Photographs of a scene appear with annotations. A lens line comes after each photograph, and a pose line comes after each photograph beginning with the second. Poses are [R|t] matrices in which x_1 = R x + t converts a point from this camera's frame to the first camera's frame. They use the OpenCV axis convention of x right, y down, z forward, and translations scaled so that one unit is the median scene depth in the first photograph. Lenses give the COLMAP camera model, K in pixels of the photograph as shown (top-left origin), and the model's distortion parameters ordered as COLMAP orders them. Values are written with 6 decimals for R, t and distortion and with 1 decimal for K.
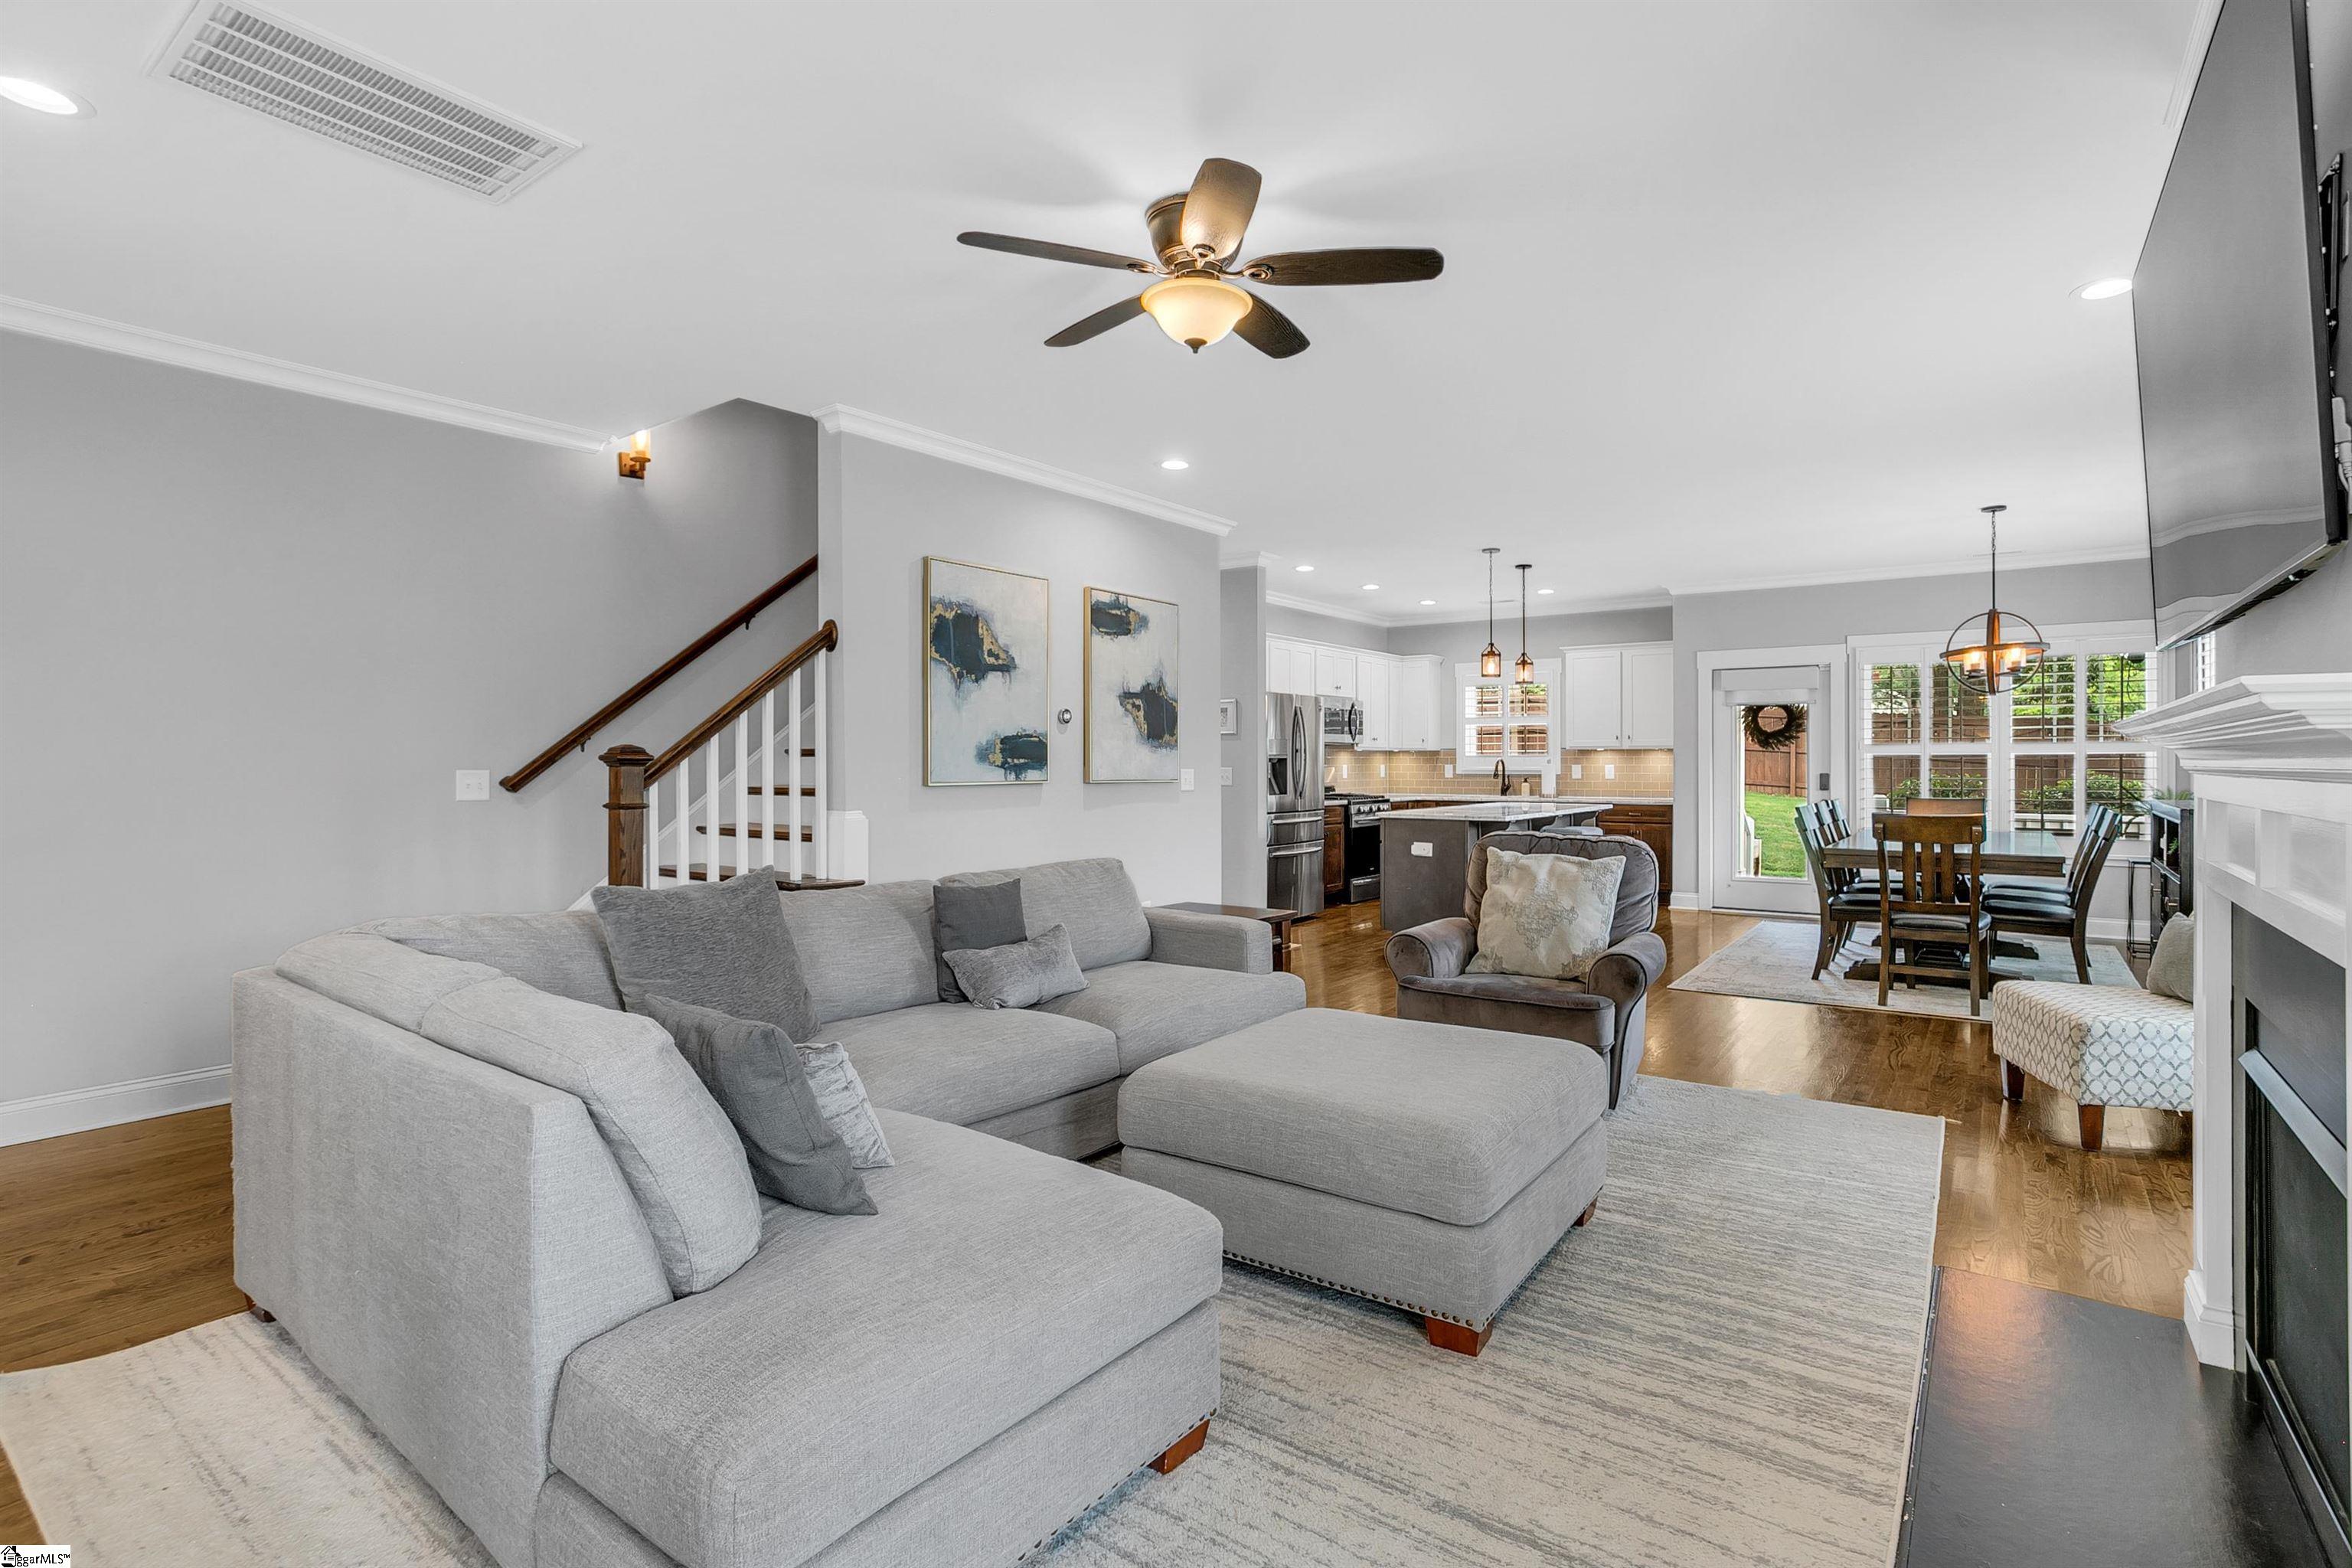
lens RADIAL K [[1142.6, 0, 1193.3], [0, 1142.6, 773.8], [0, 0, 1]] dist [-0.062189, 0.037069]
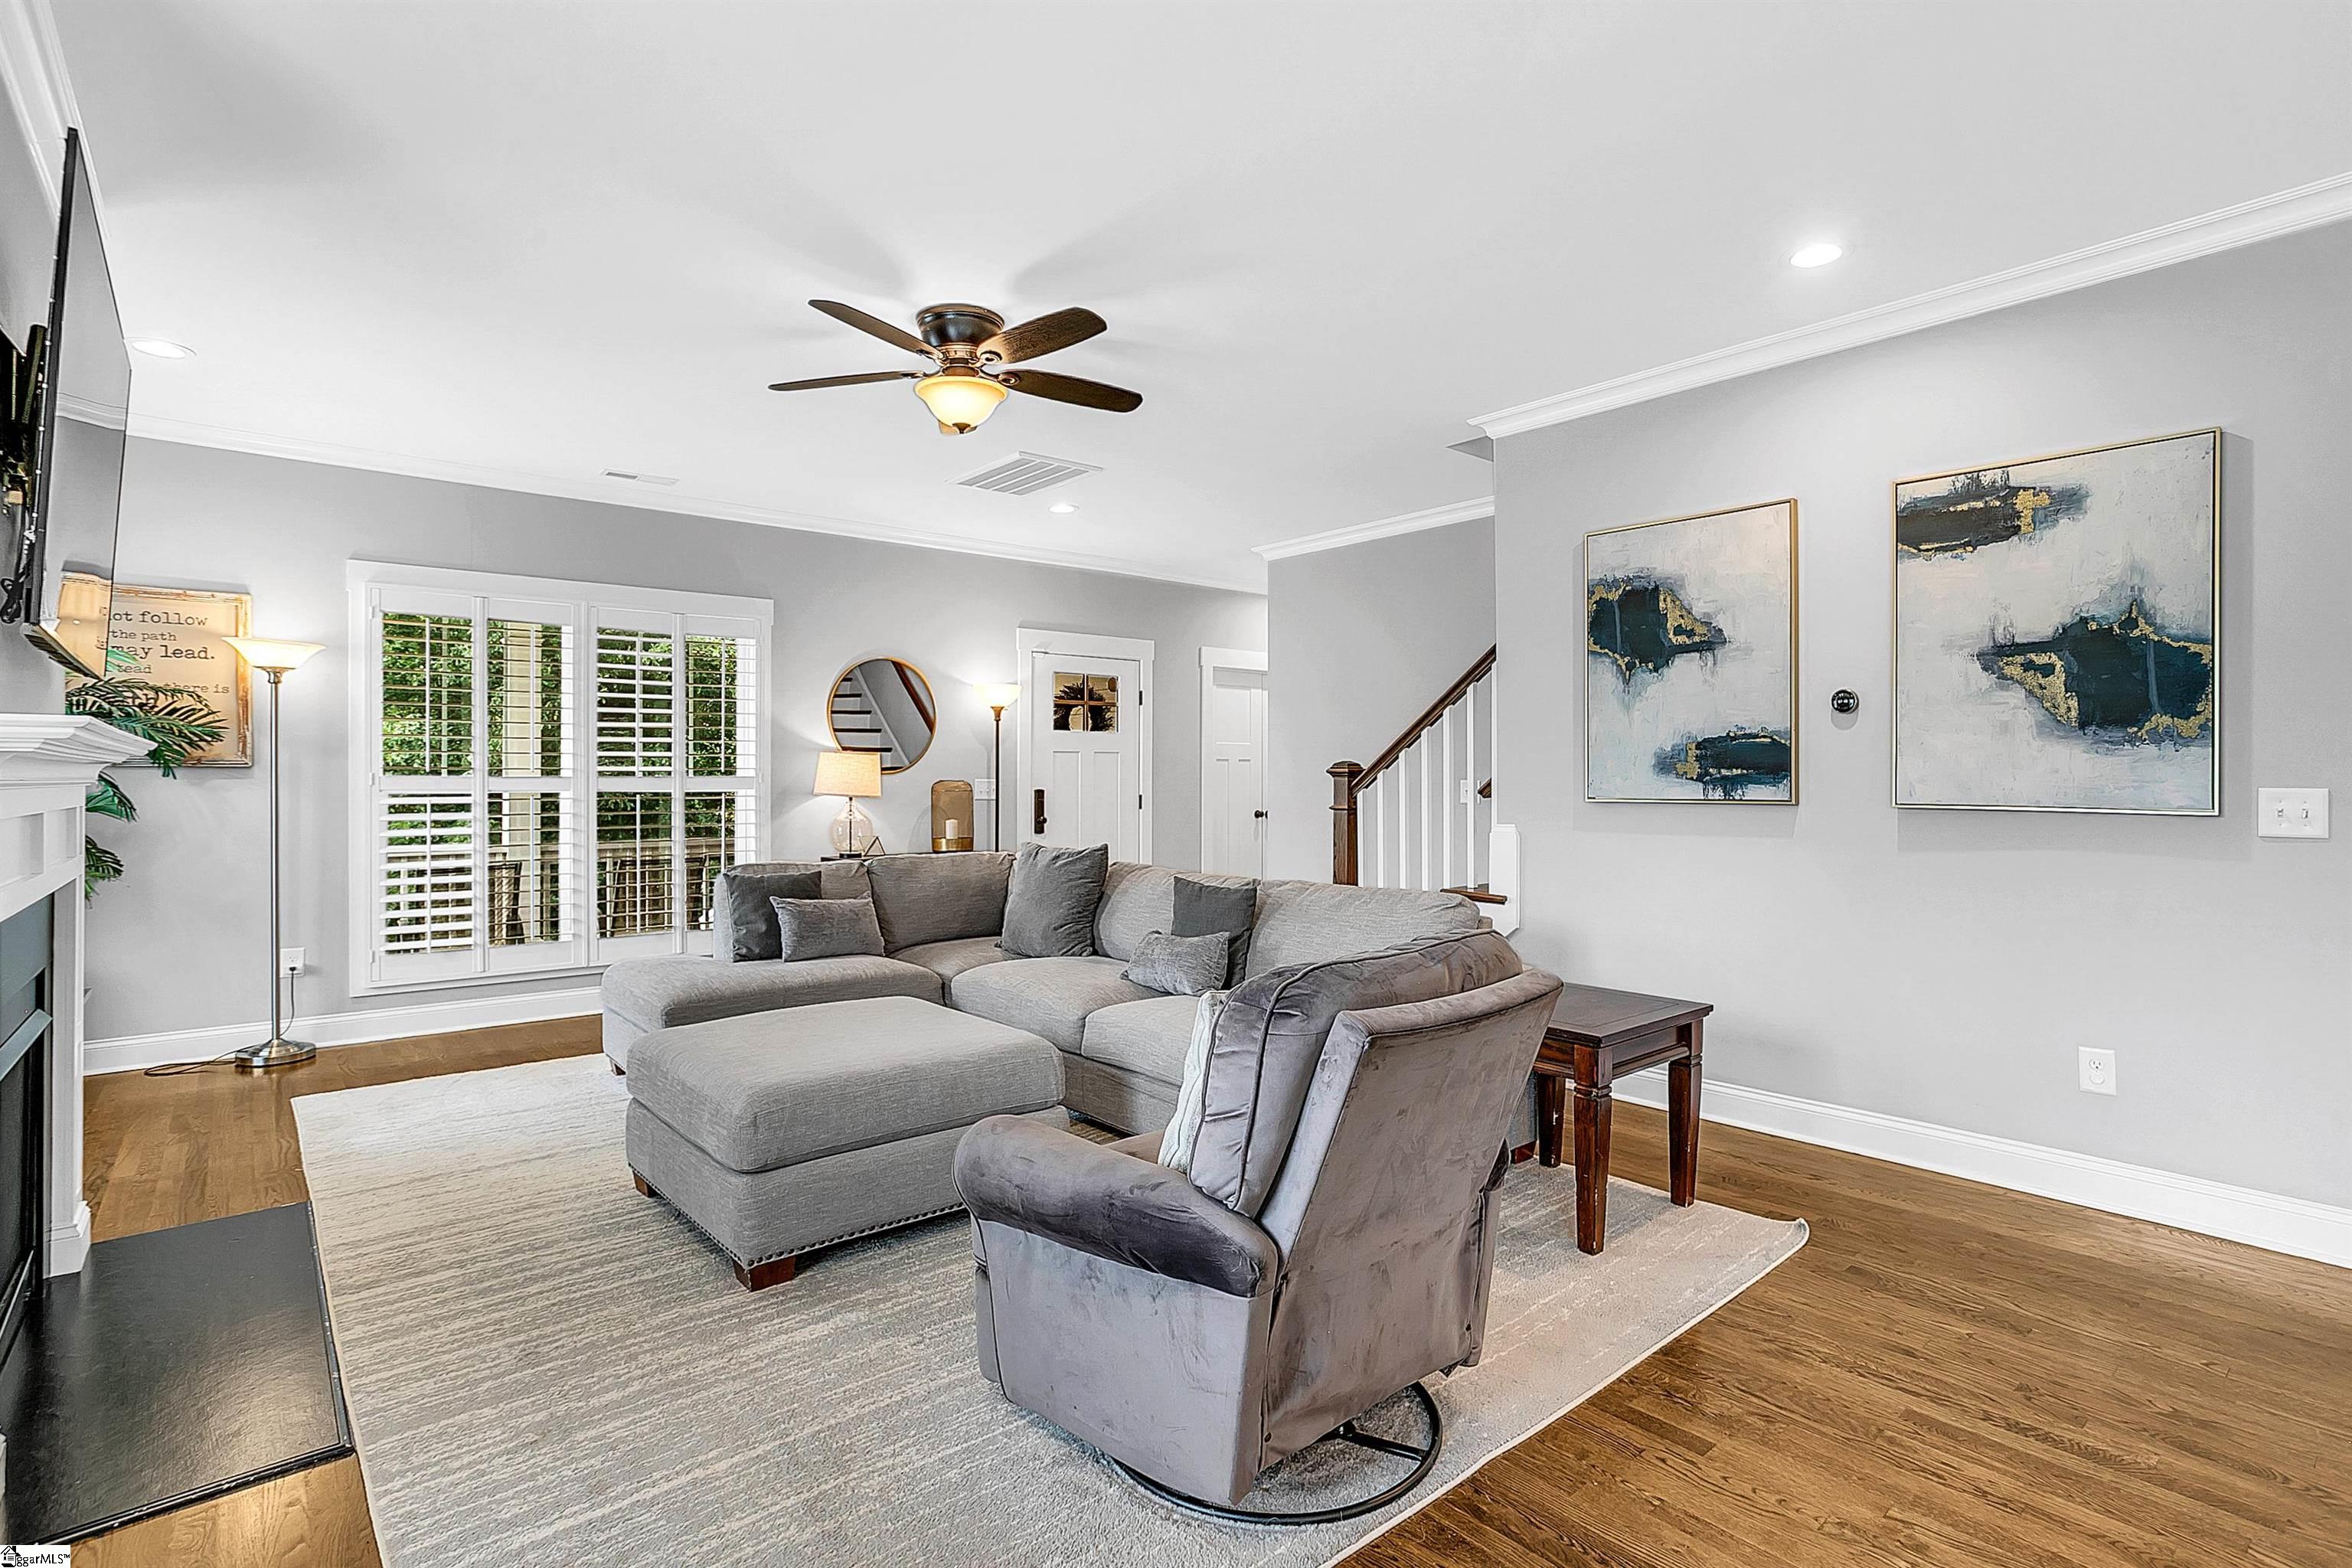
lens RADIAL K [[1142.6, 0, 1193.3], [0, 1142.6, 773.8], [0, 0, 1]] dist [-0.062189, 0.037069]
pose [[-0.233297, 0.001329, -0.972405, 0.628809], [-0.006998, 0.999971, 0.003046, -0.010143], [0.972380, 0.007515, -0.233281, 0.858297]]
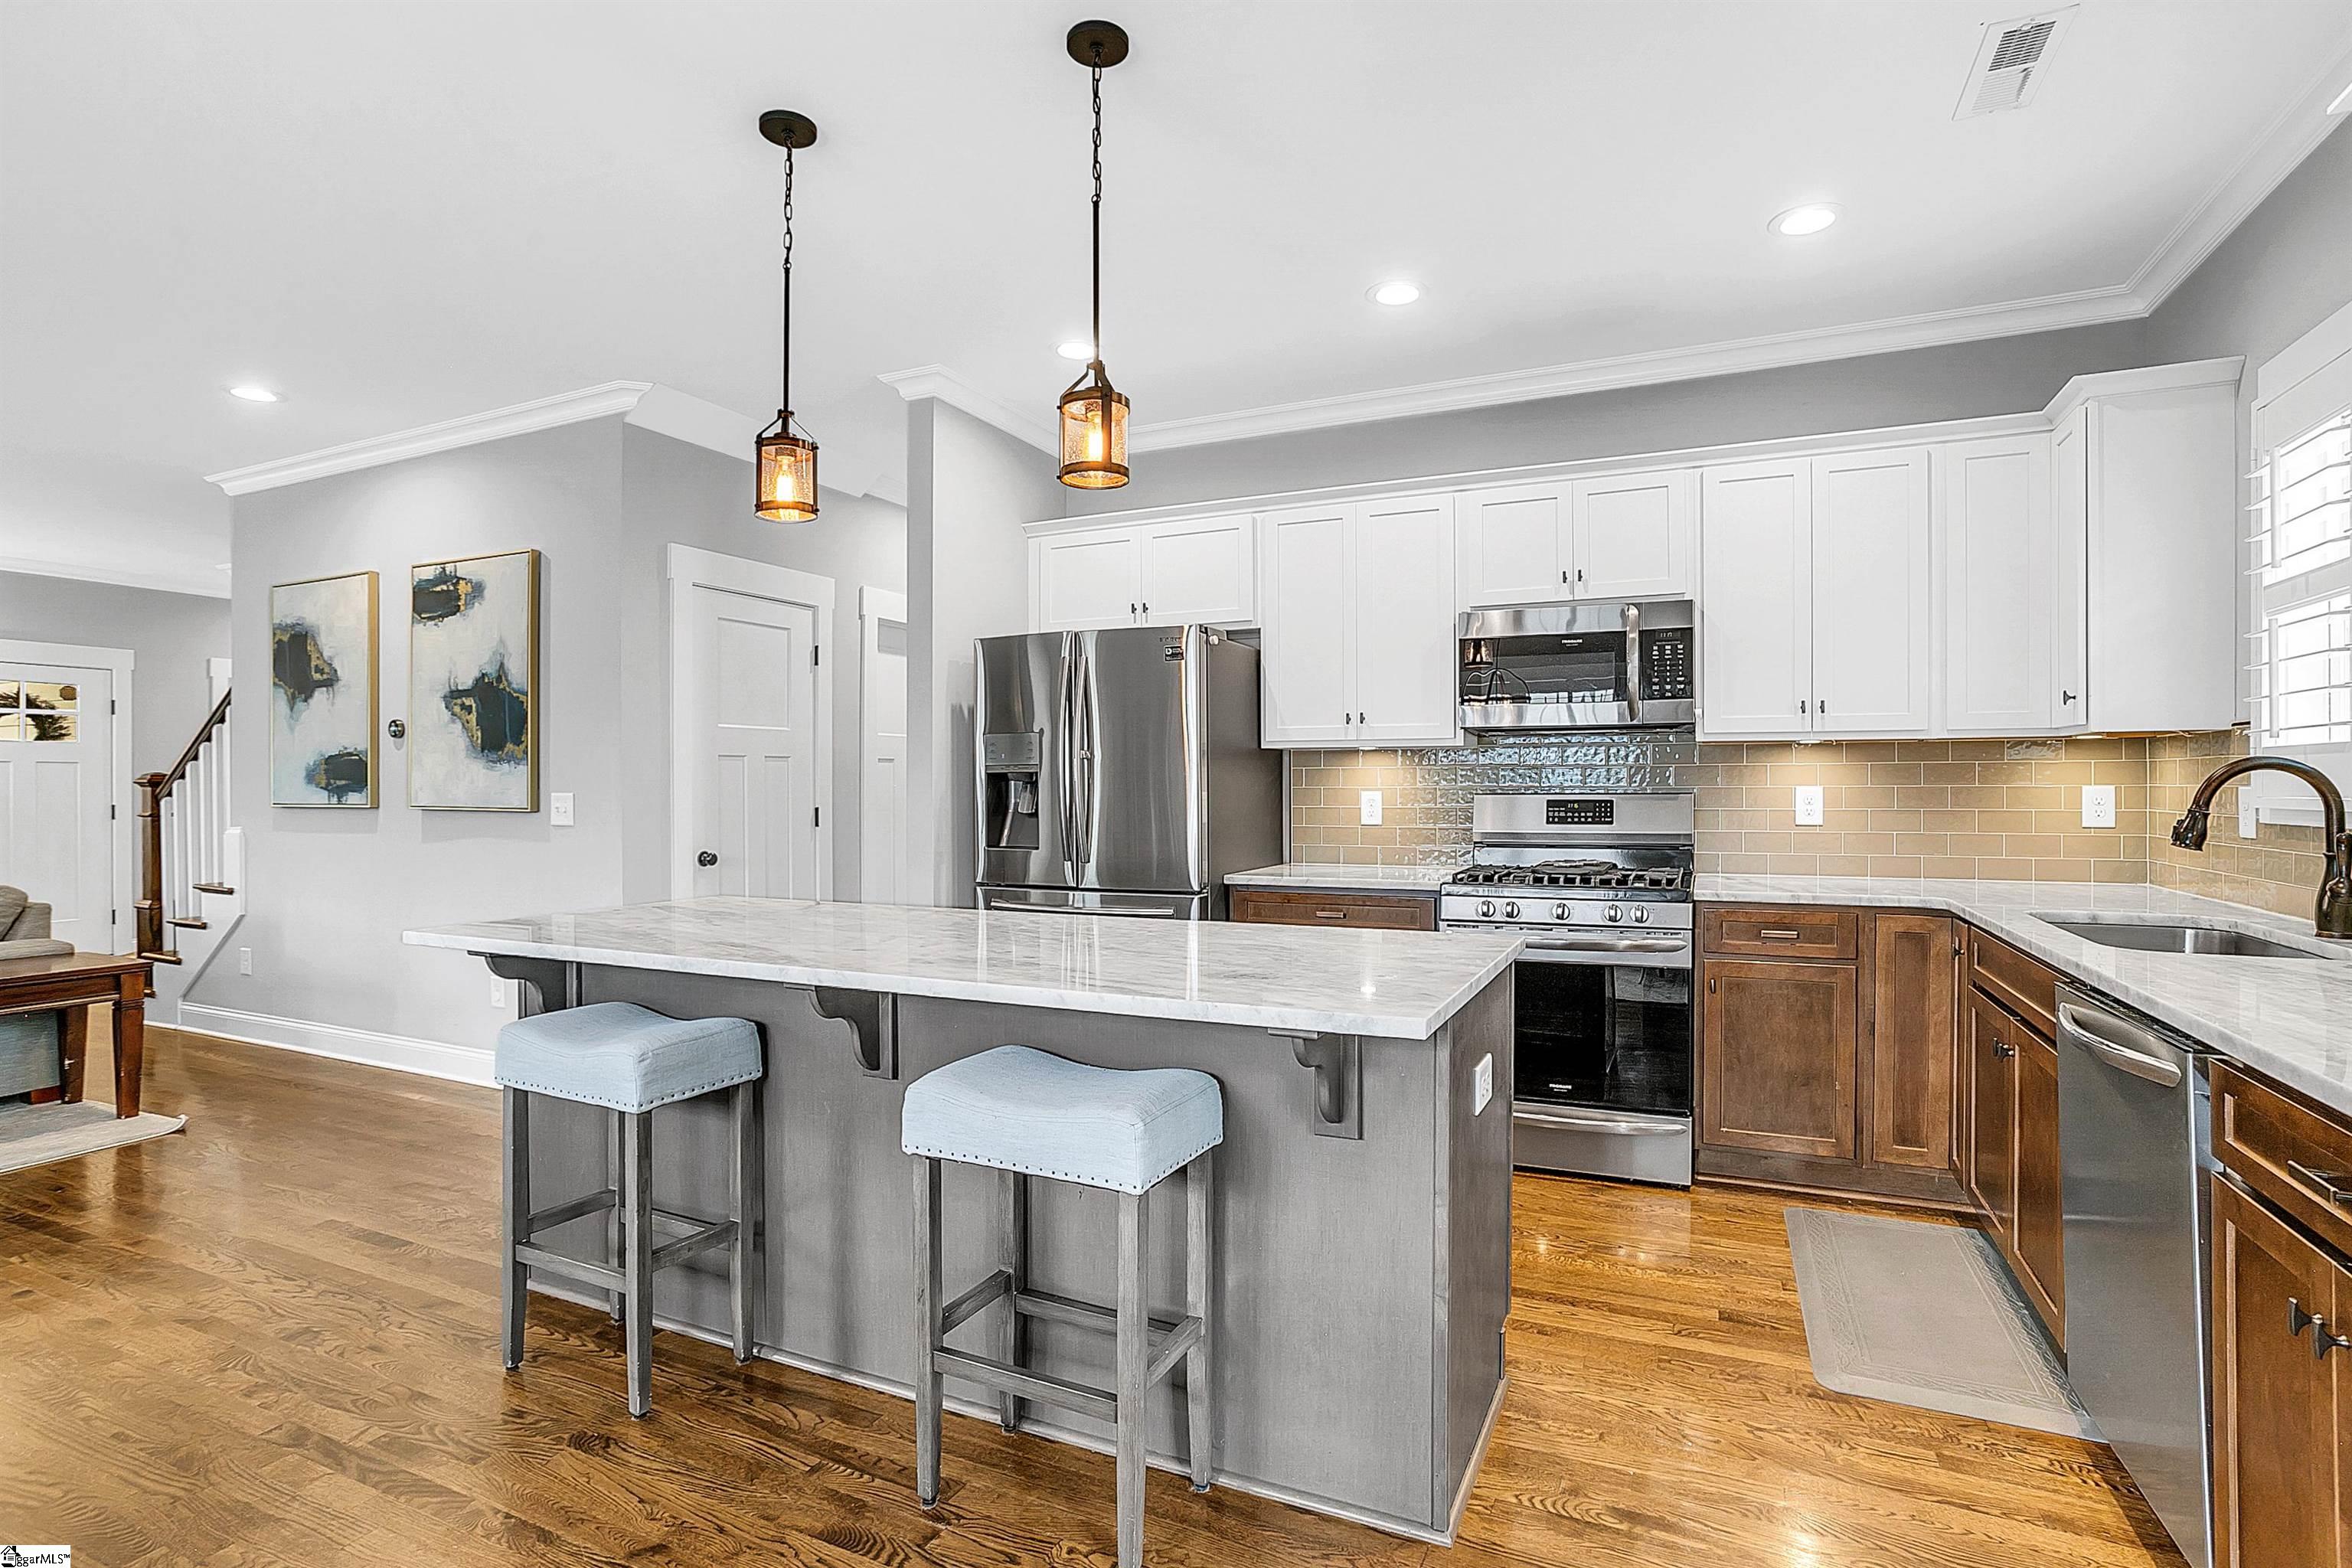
lens RADIAL K [[1142.6, 0, 1193.3], [0, 1142.6, 773.8], [0, 0, 1]] dist [-0.062189, 0.037069]
pose [[0.195645, -0.003180, -0.980670, 0.871033], [-0.004089, 0.999983, -0.004058, -0.017733], [0.980666, 0.004804, 0.195628, 1.528607]]
